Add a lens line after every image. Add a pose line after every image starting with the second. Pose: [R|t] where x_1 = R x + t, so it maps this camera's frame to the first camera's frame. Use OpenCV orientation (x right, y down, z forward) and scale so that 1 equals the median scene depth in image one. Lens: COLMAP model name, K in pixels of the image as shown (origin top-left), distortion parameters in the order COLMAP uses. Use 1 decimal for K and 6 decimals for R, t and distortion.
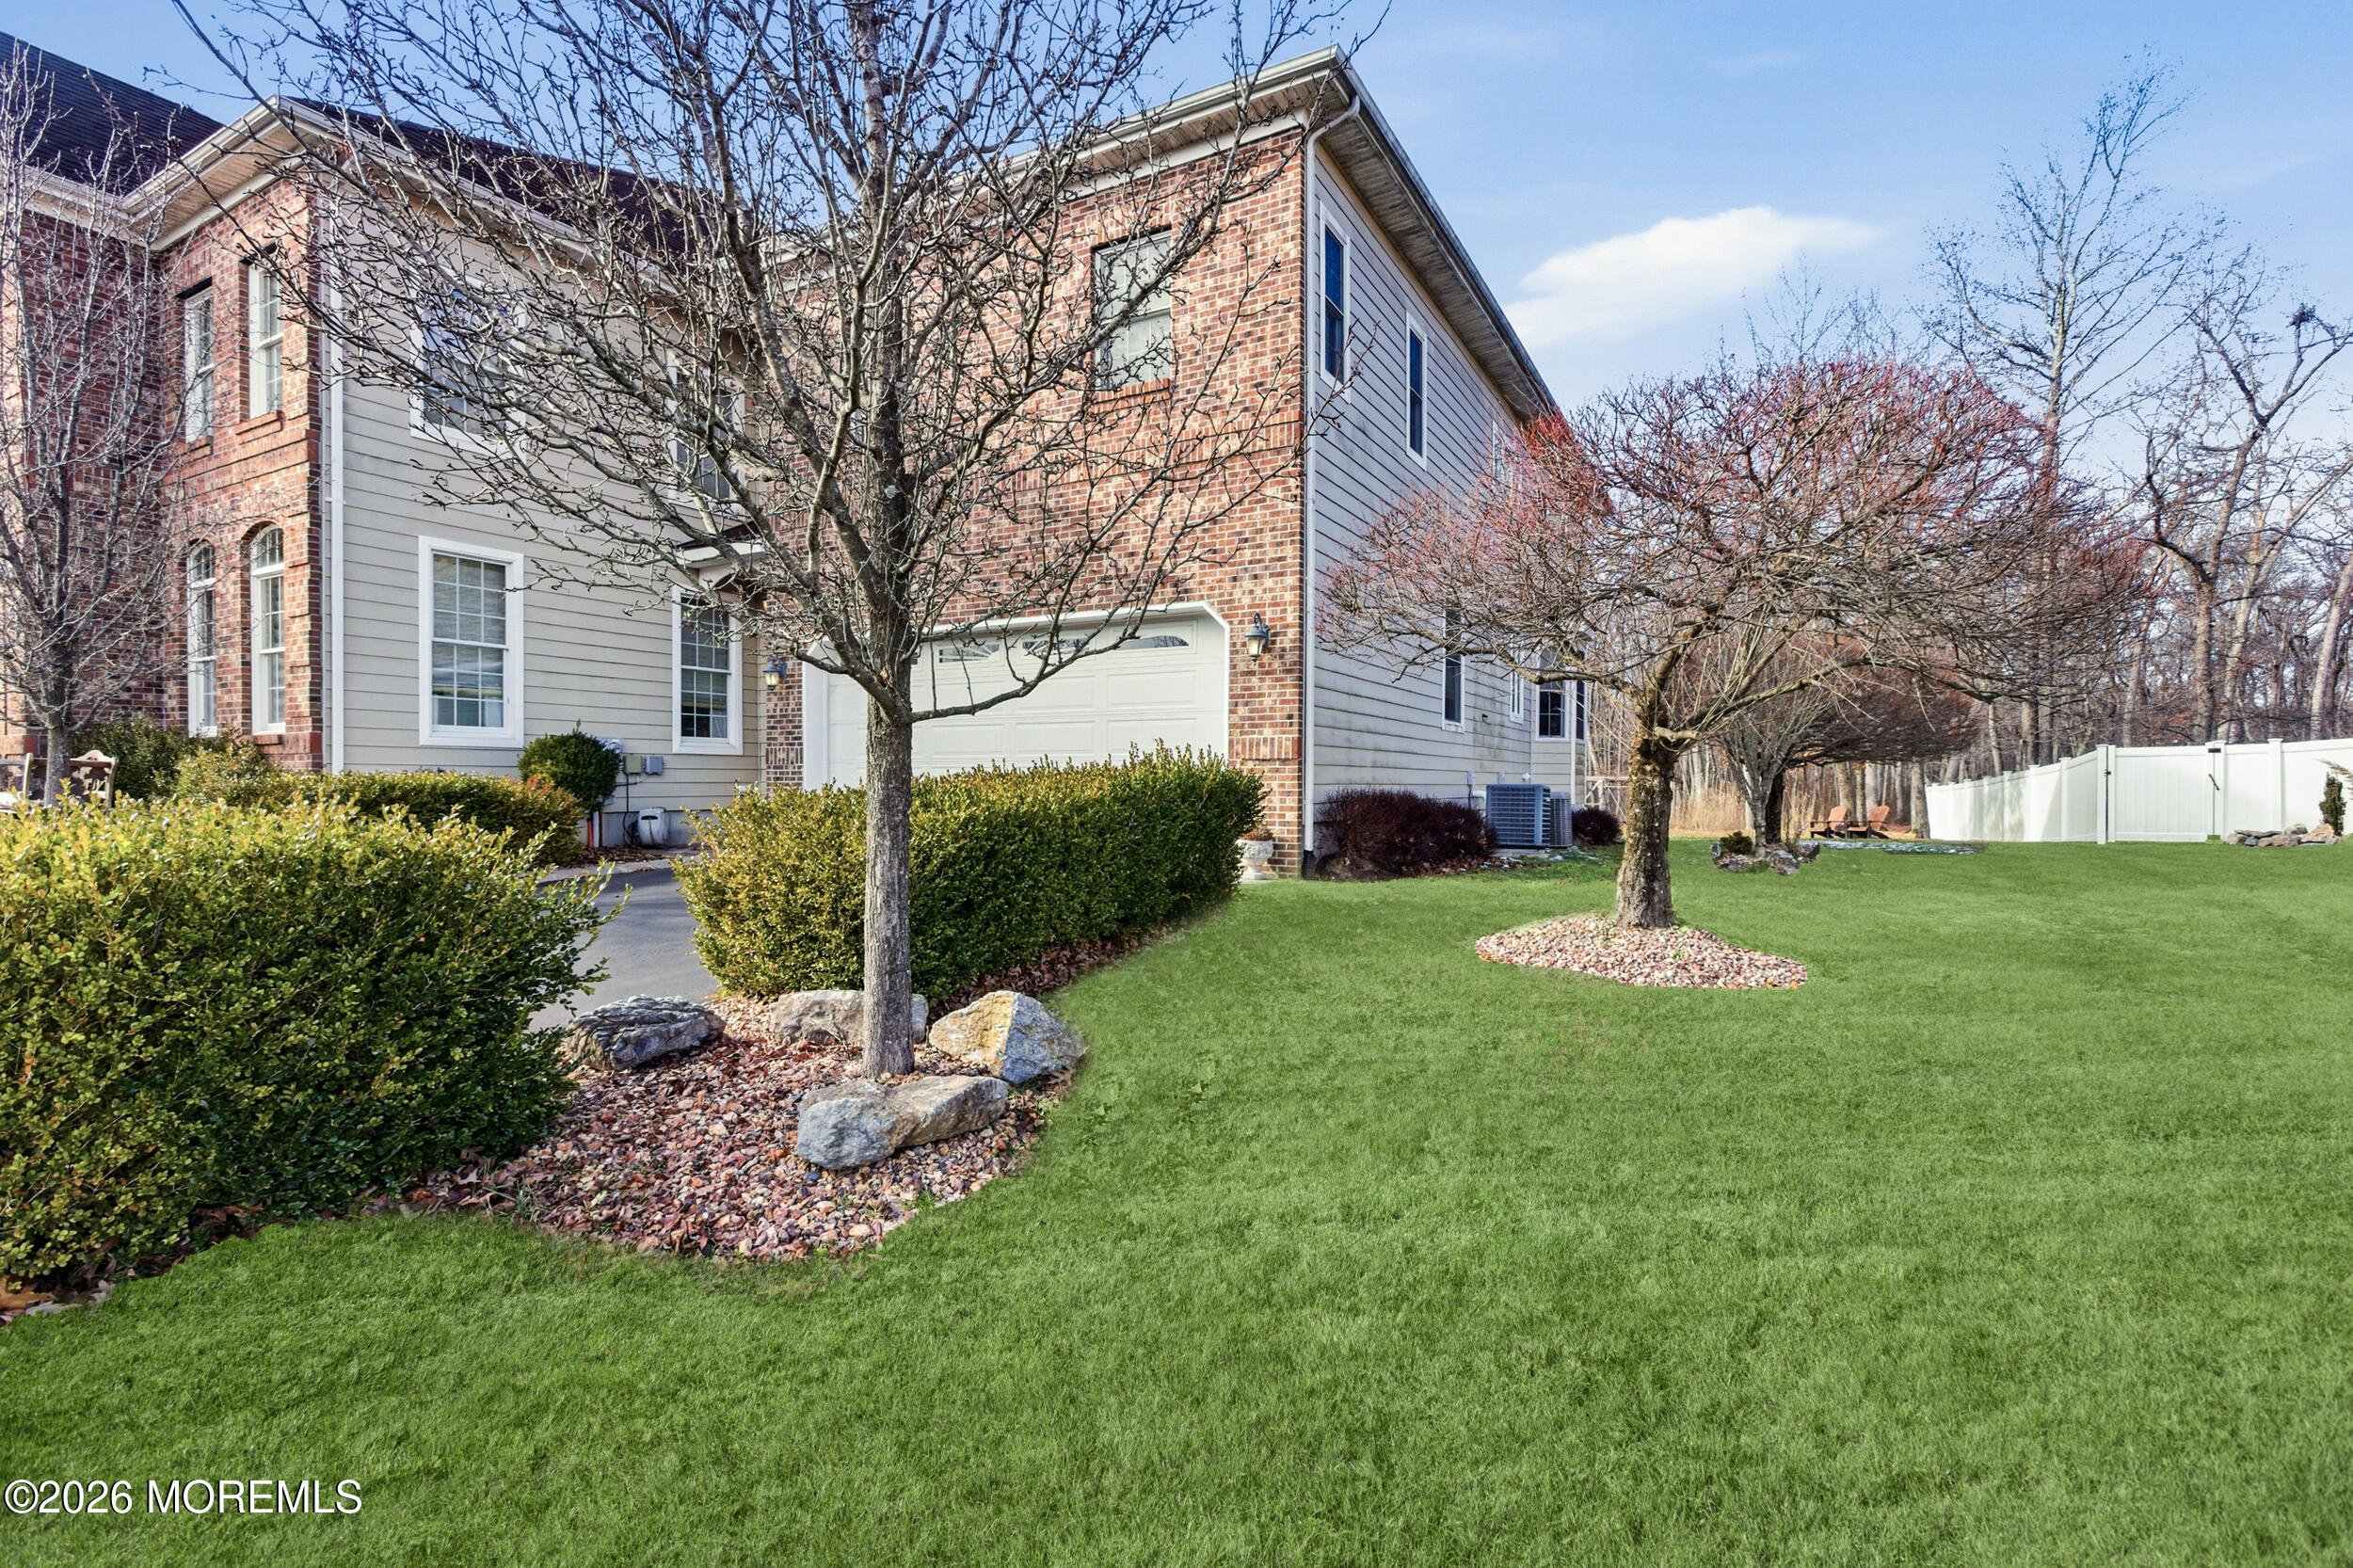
lens RADIAL K [[1066.0, 0, 1171.6], [0, 1066.0, 784.5], [0, 0, 1]] dist [0.001662, 0.000388]
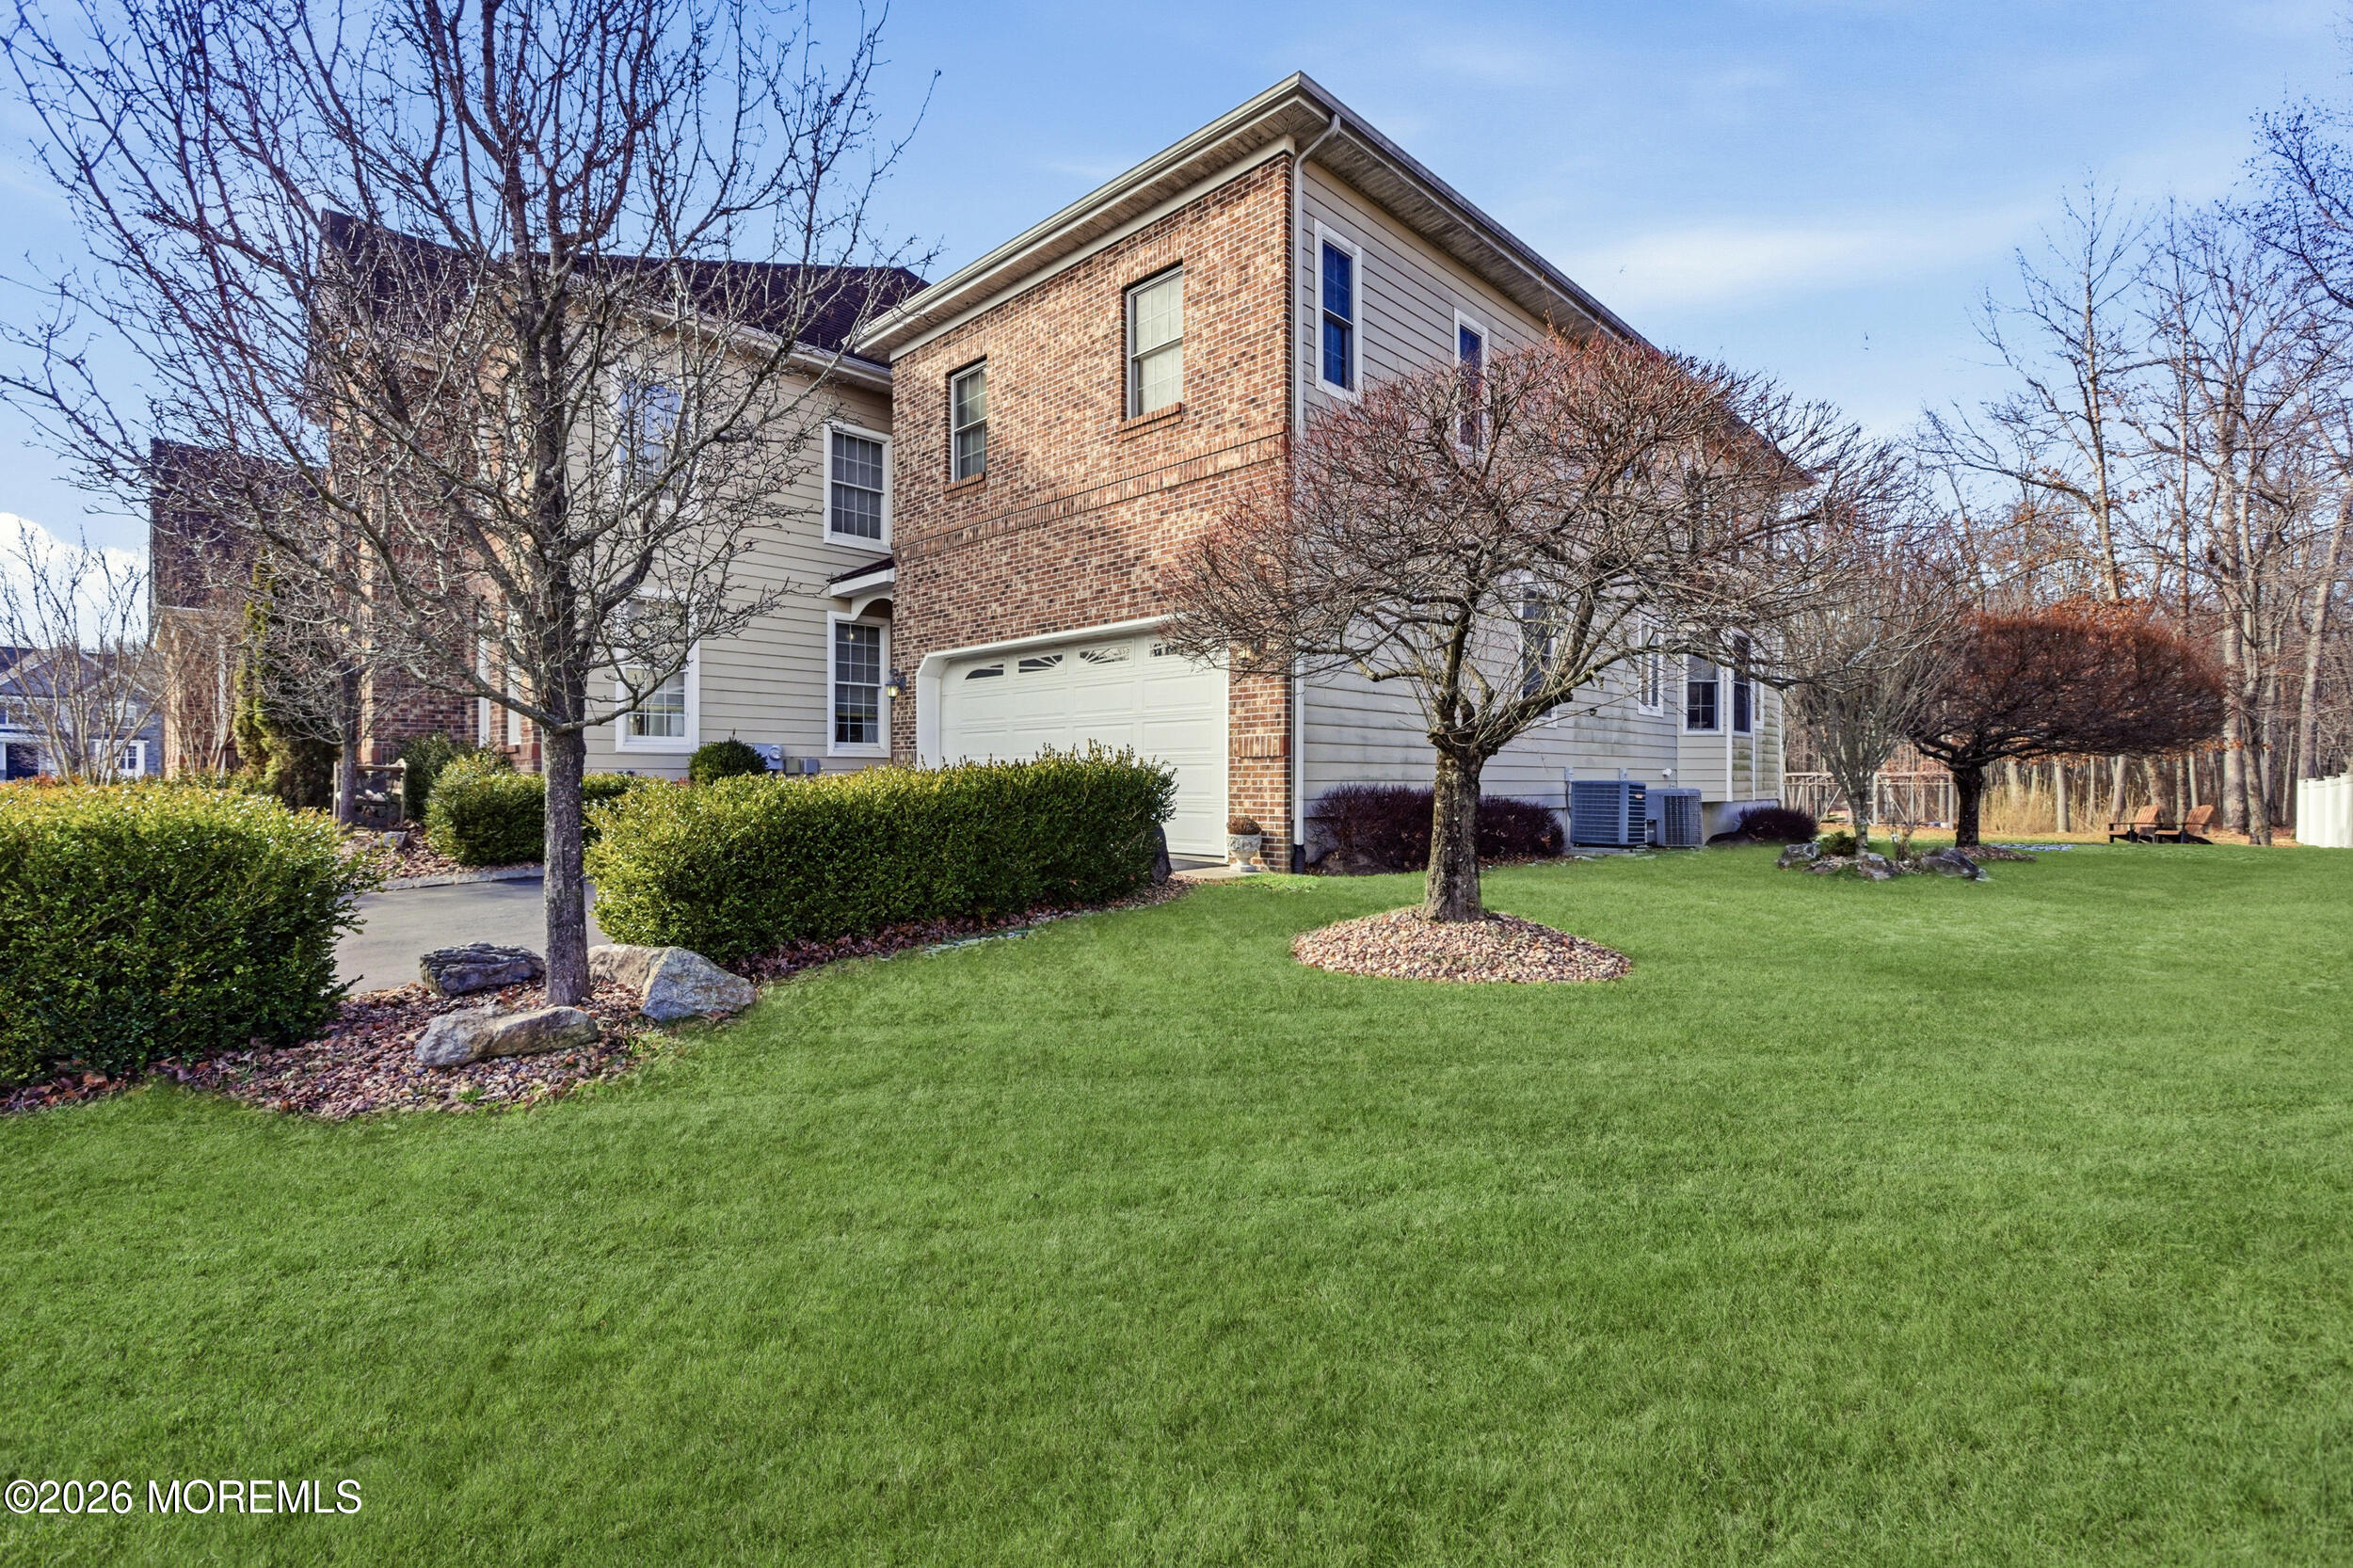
lens RADIAL K [[1066.0, 0, 1247.9], [0, 1066.0, 771.1], [0, 0, 1]] dist [0.001662, 0.000388]
pose [[0.966119, -0.006076, -0.258027, 0.344590], [0.003144, 0.999926, -0.011774, 0.002484], [0.258079, 0.010564, 0.966066, -0.013078]]
